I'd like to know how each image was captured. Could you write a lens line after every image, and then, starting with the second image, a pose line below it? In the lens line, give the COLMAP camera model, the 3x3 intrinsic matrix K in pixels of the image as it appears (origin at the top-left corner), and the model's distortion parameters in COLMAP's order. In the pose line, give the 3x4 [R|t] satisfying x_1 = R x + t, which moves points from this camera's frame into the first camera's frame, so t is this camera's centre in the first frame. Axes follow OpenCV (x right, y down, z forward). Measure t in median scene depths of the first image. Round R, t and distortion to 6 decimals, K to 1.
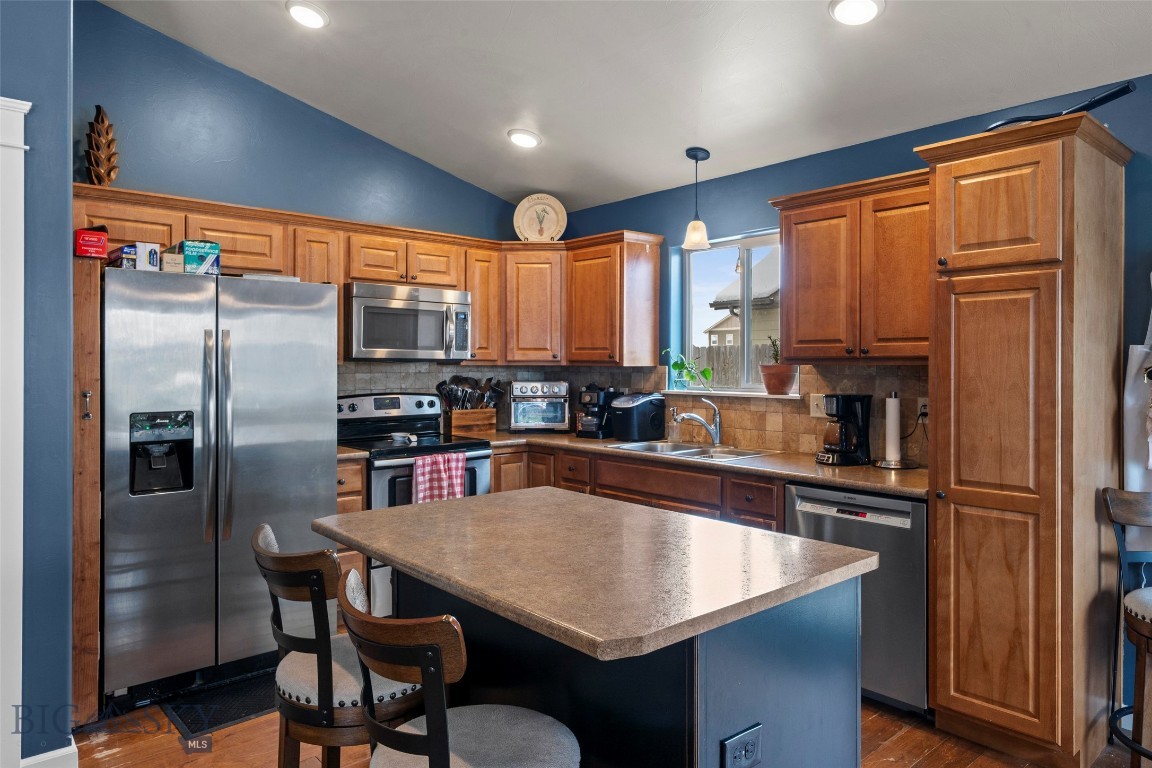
lens RADIAL K [[730.4, 0, 579.4], [0, 730.4, 364.7], [0, 0, 1]] dist [0.000645, 0.000618]
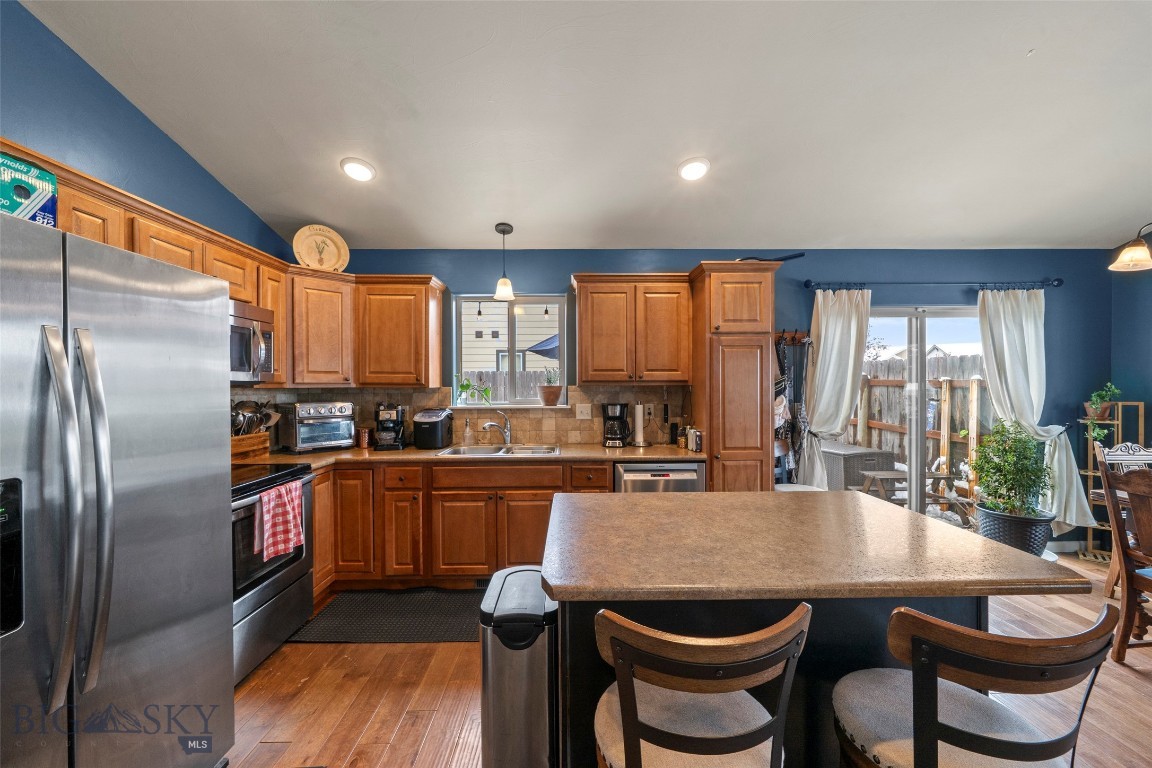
lens RADIAL K [[449.2, 0, 577.2], [0, 449.2, 390.4], [0, 0, 1]] dist [-0.003961, 0.000314]
pose [[0.648748, -0.013611, 0.760881, -0.381240], [0.005733, 0.999899, 0.012998, -0.001651], [-0.760982, -0.004070, 0.648761, 0.361764]]
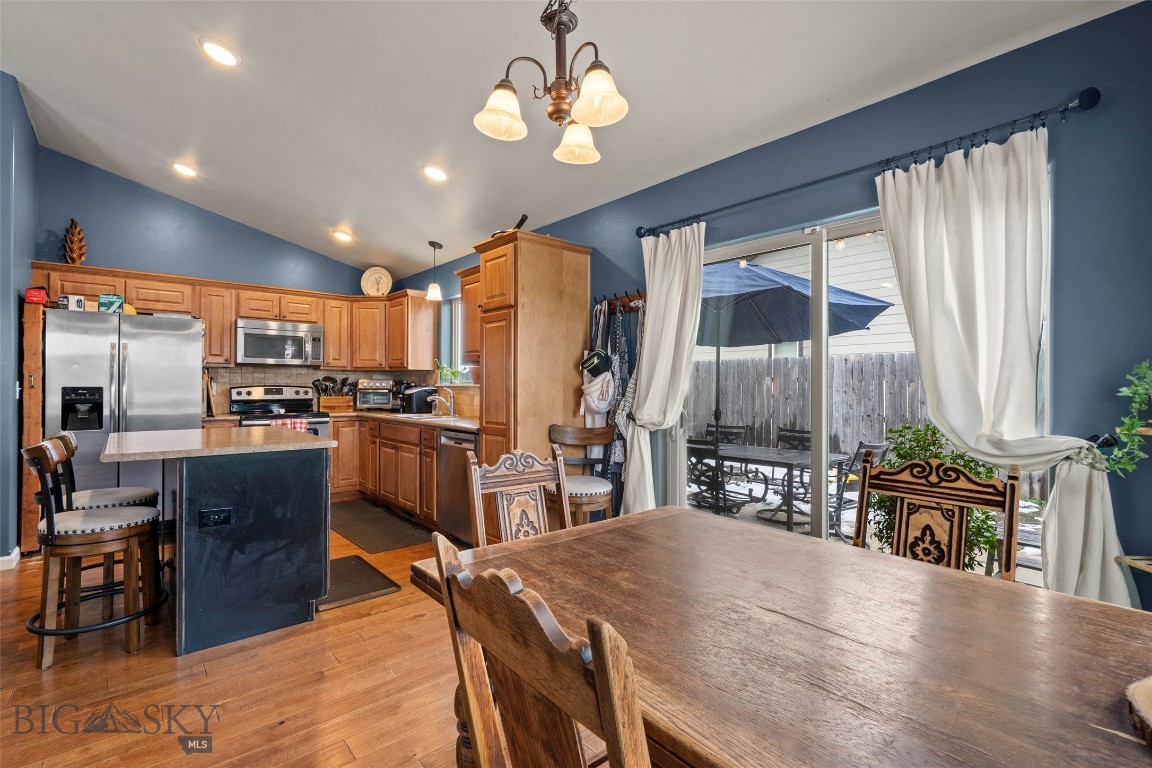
lens RADIAL K [[525.5, 0, 577.1], [0, 525.5, 386.4], [0, 0, 1]] dist [-0.003472, 0.000768]
pose [[0.999975, 0.002980, -0.006486, 0.503936], [-0.002971, 0.999995, 0.001433, 0.042269], [0.006490, -0.001414, 0.999978, -0.235643]]
